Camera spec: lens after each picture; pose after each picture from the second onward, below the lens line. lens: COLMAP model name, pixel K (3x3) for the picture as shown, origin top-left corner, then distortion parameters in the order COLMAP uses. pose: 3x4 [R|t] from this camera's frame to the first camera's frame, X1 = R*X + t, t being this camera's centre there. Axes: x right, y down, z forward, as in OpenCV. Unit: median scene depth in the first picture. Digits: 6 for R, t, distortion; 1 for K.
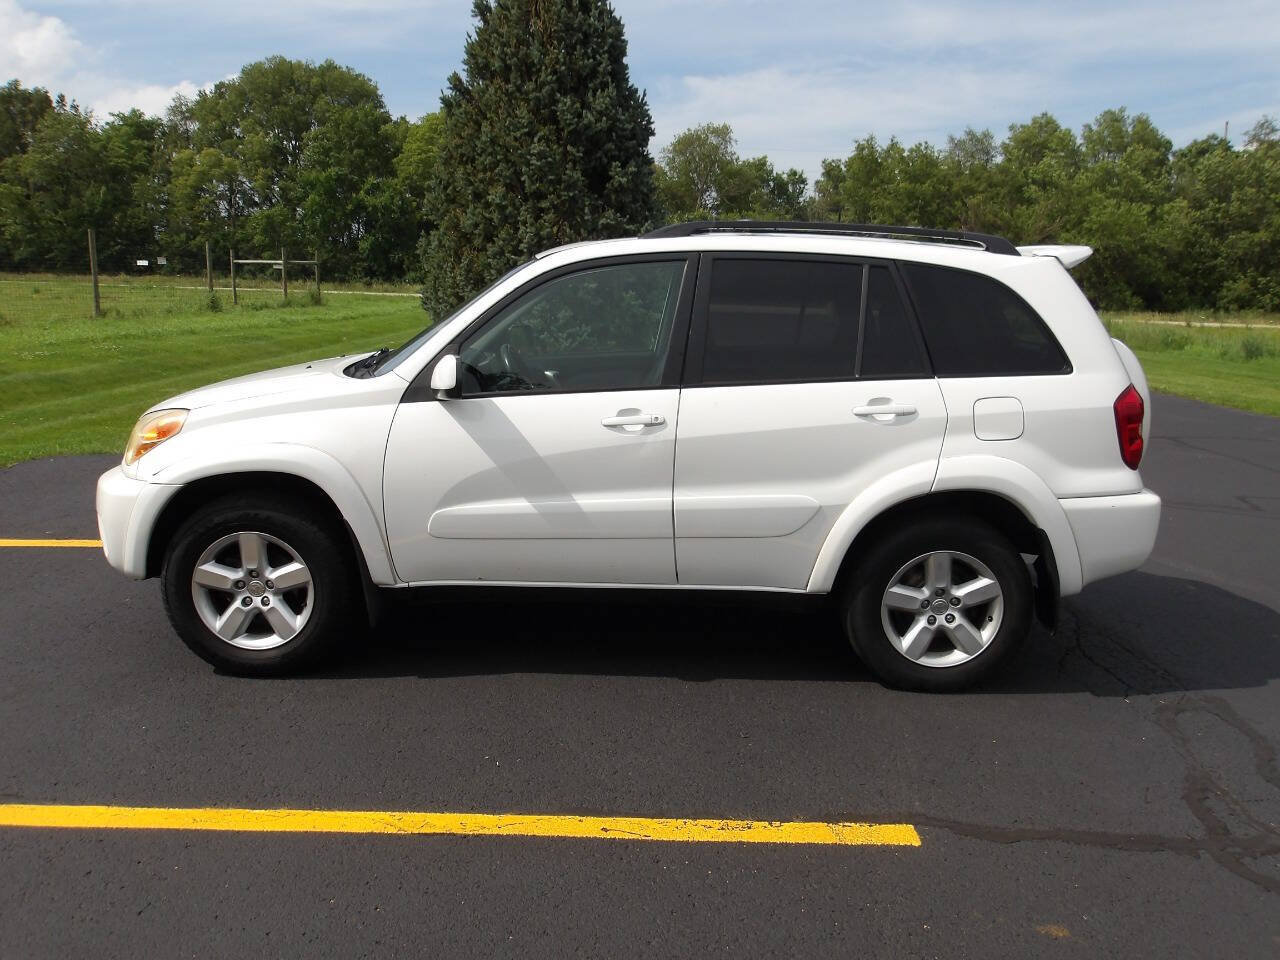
lens RADIAL K [[1056.6, 0, 640.0], [0, 1056.6, 480.0], [0, 0, 1]] dist [-0.003166, 0.008995]
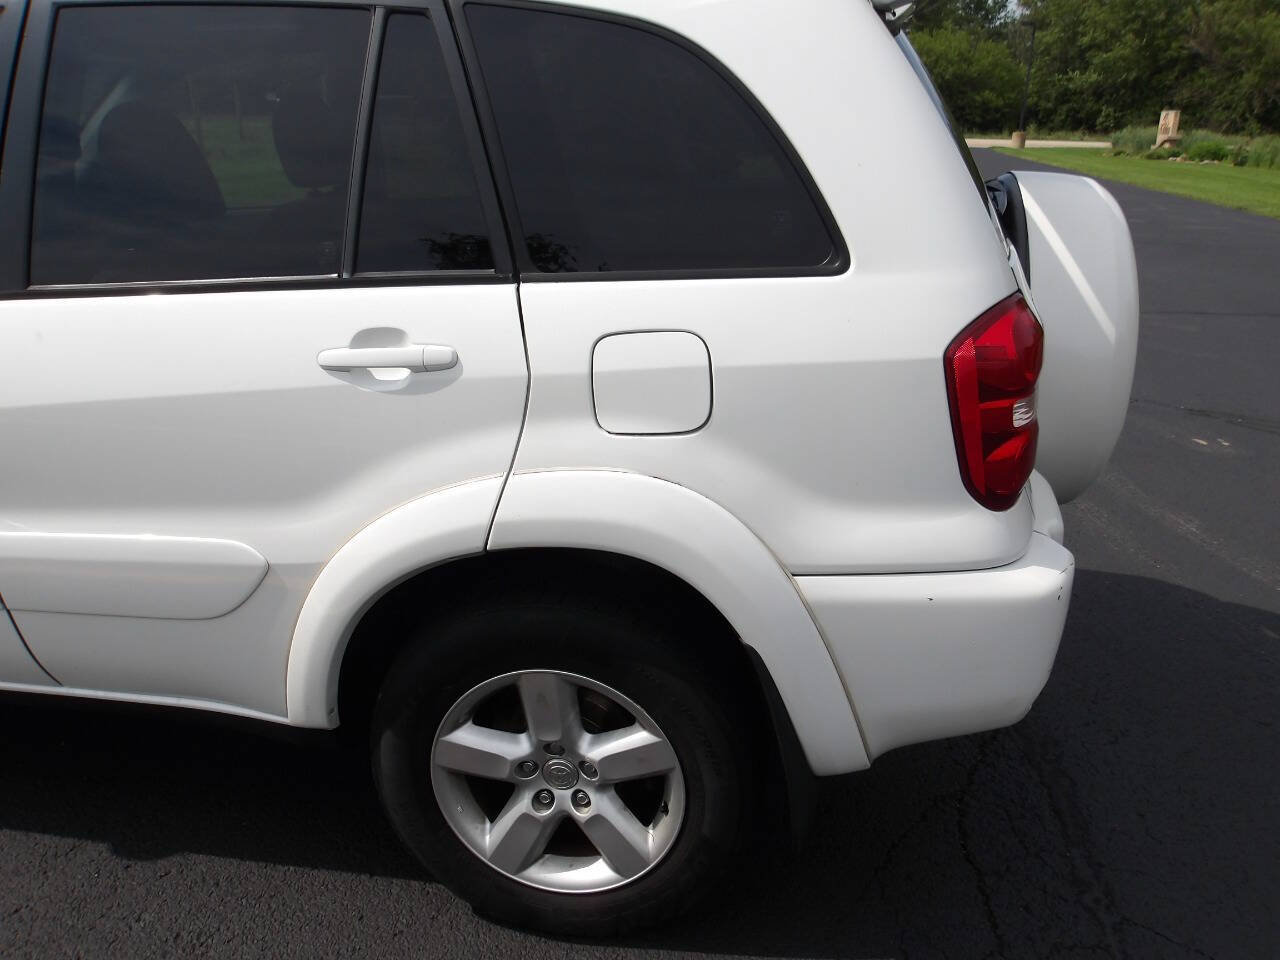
lens RADIAL K [[1056.6, 0, 640.0], [0, 1056.6, 480.0], [0, 0, 1]] dist [-0.003166, 0.008995]
pose [[0.985617, 0.040805, -0.163994, 0.390051], [-0.016354, 0.988887, 0.147767, -0.078920], [0.168202, -0.142960, 0.975331, 0.565507]]
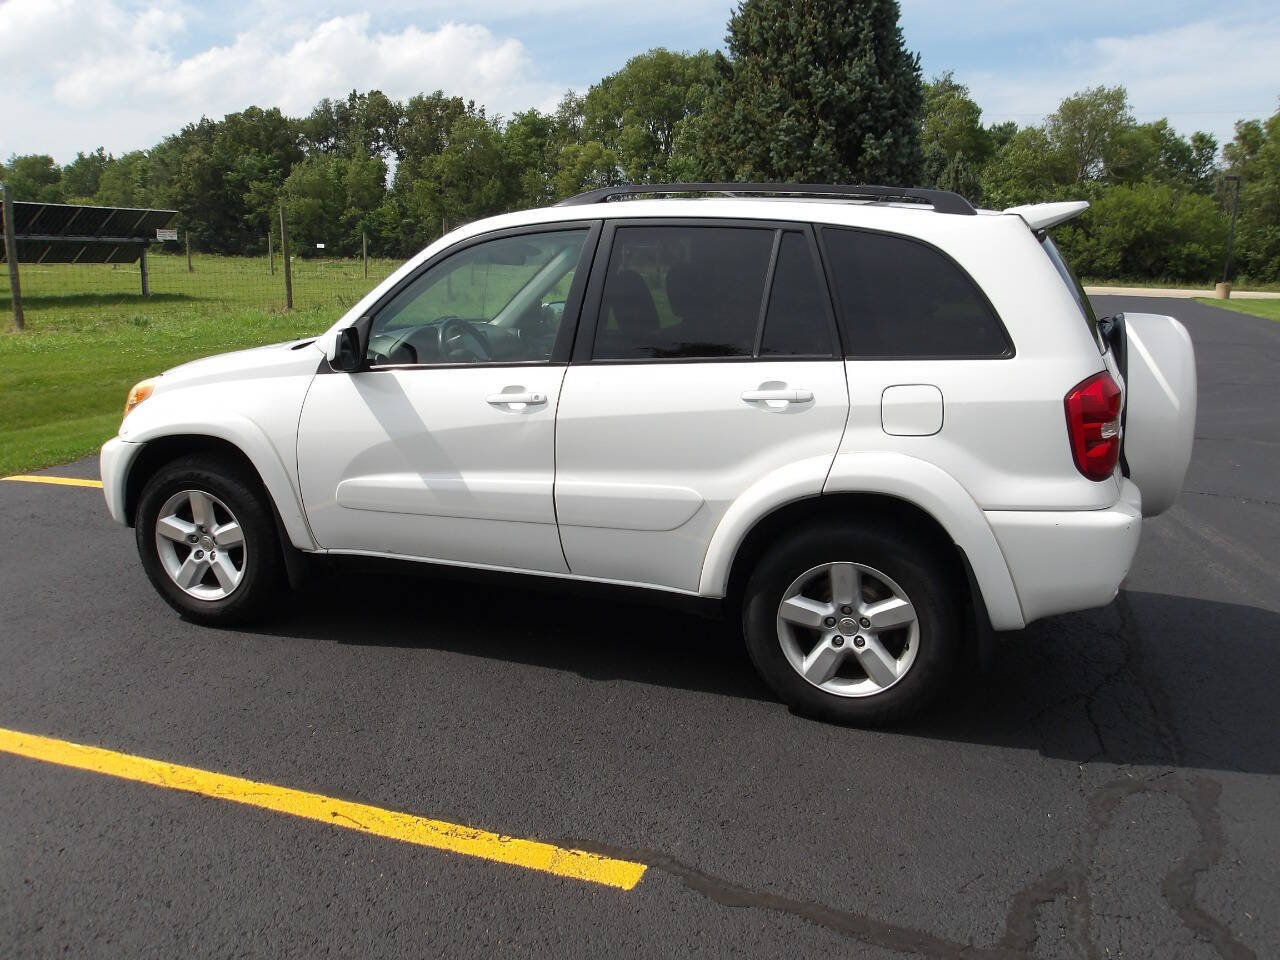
lens RADIAL K [[1056.6, 0, 640.0], [0, 1056.6, 480.0], [0, 0, 1]] dist [-0.003166, 0.008995]
pose [[0.941694, 0.057971, -0.331440, 0.401922], [-0.052953, 0.998305, 0.024160, -0.011072], [0.332279, -0.005201, 0.943167, 0.131624]]
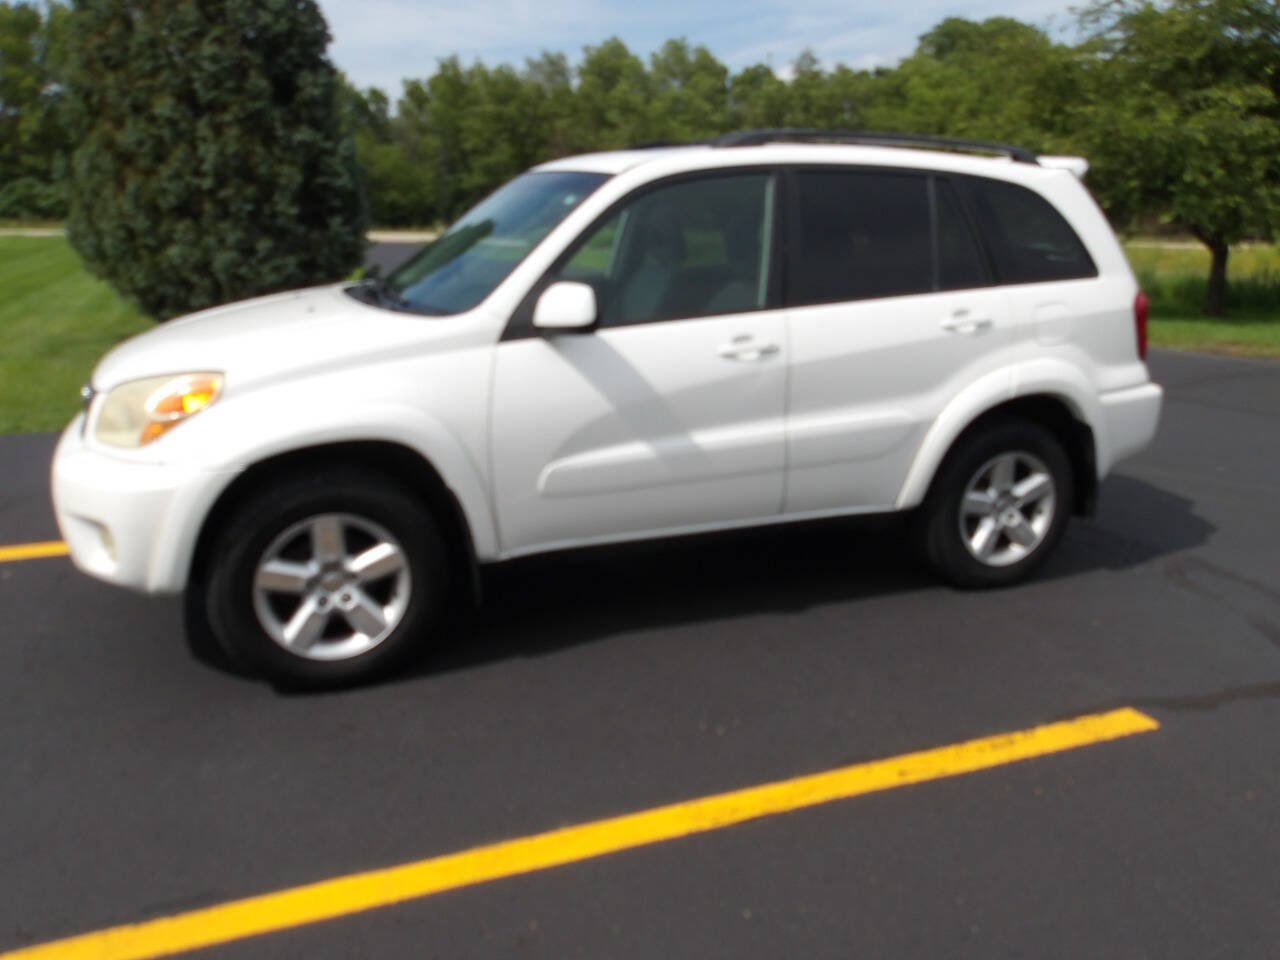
lens RADIAL K [[1033.3, 0, 648.7], [0, 1033.3, 531.2], [0, 0, 1]] dist [0.001916, -0.047939]
pose [[0.922993, -0.127391, 0.363118, -0.419970], [0.083775, 0.987502, 0.133498, -0.024074], [-0.375586, -0.092798, 0.922130, 0.172473]]
